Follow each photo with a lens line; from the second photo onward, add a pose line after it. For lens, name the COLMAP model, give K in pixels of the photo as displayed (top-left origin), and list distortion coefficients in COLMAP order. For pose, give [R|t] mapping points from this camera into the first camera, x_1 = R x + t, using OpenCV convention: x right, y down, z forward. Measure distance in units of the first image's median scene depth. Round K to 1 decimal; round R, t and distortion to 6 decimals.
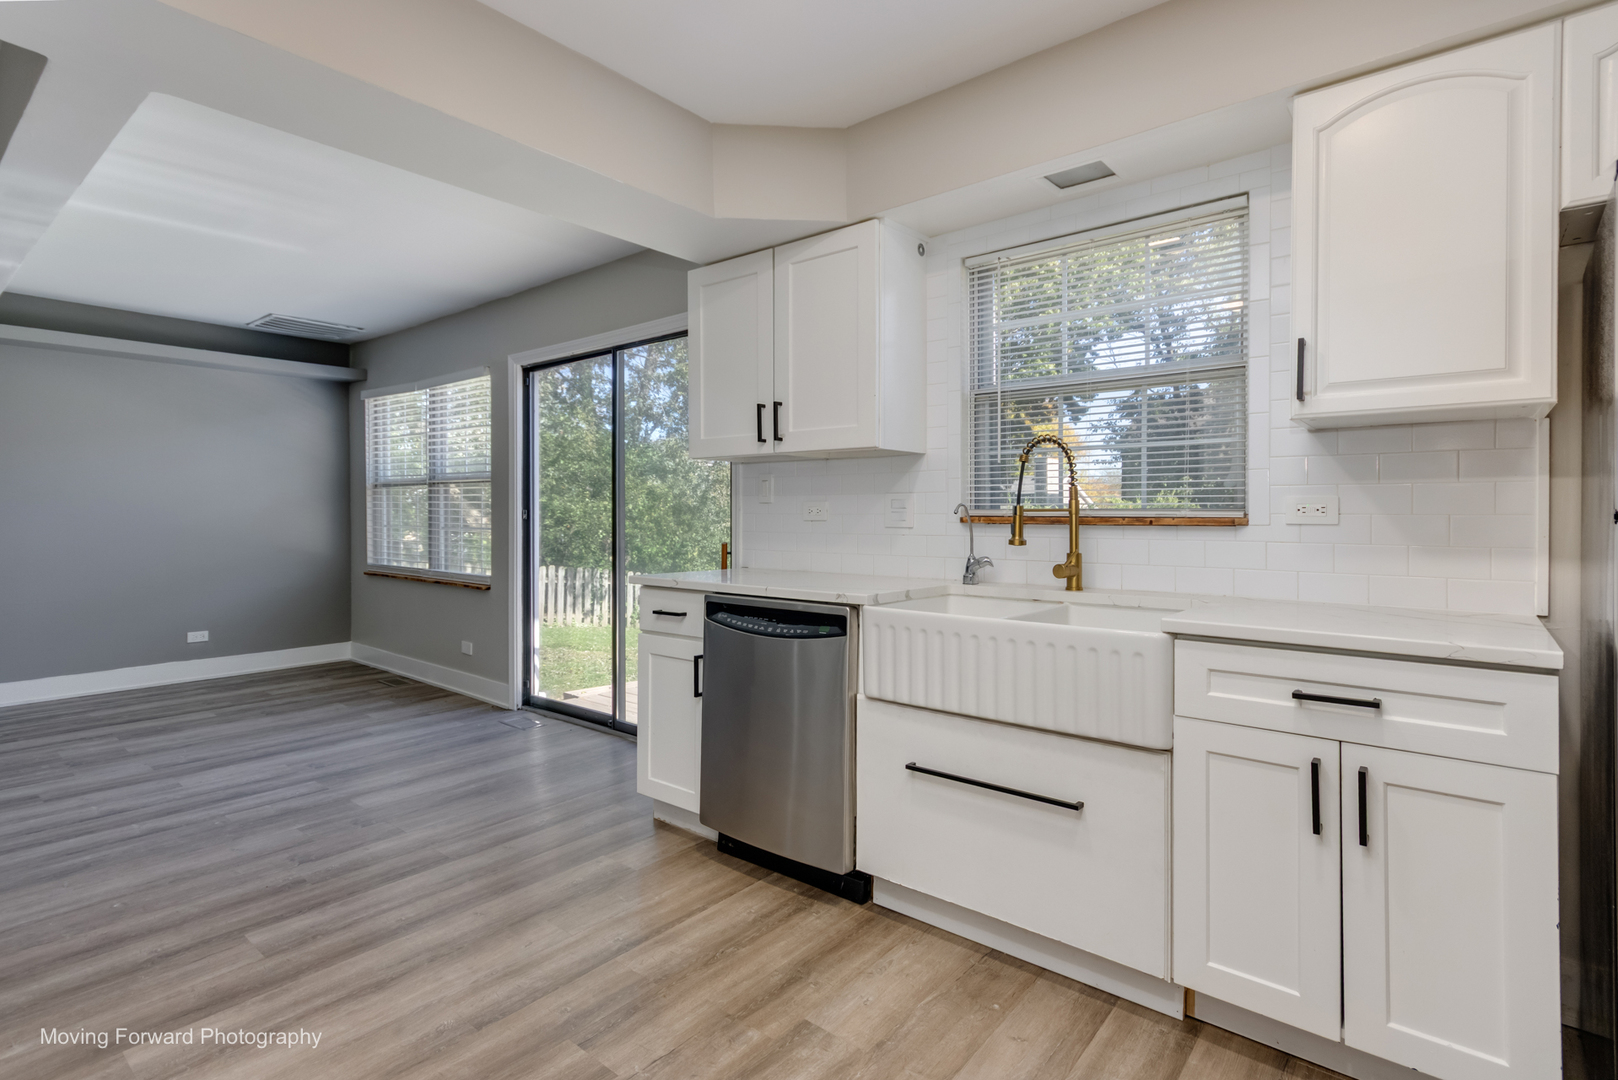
lens RADIAL K [[787.4, 0, 809.2], [0, 787.4, 525.1], [0, 0, 1]] dist [0.011972, -0.000056]
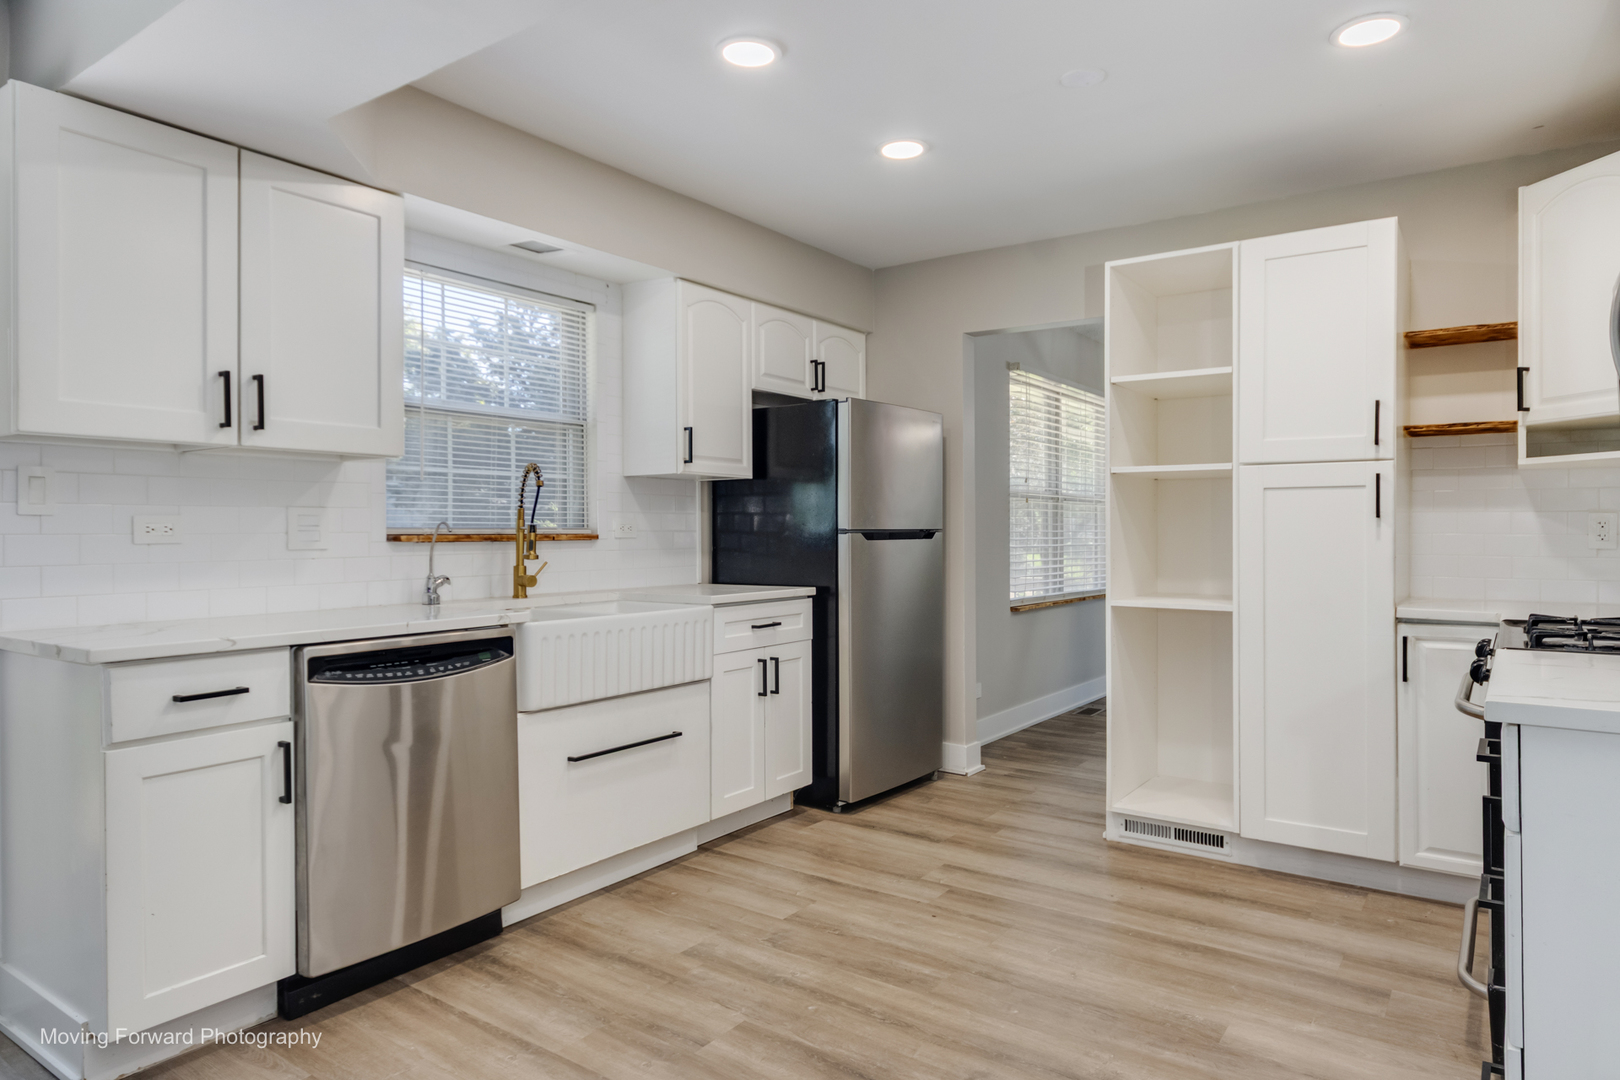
lens RADIAL K [[989.3, 0, 810.1], [0, 989.3, 536.9], [0, 0, 1]] dist [0.003846, 0.000925]
pose [[-0.074585, -0.003686, 0.997208, -1.226678], [0.020678, 0.999772, 0.005242, -0.006042], [-0.997000, 0.021011, -0.074491, 0.732891]]
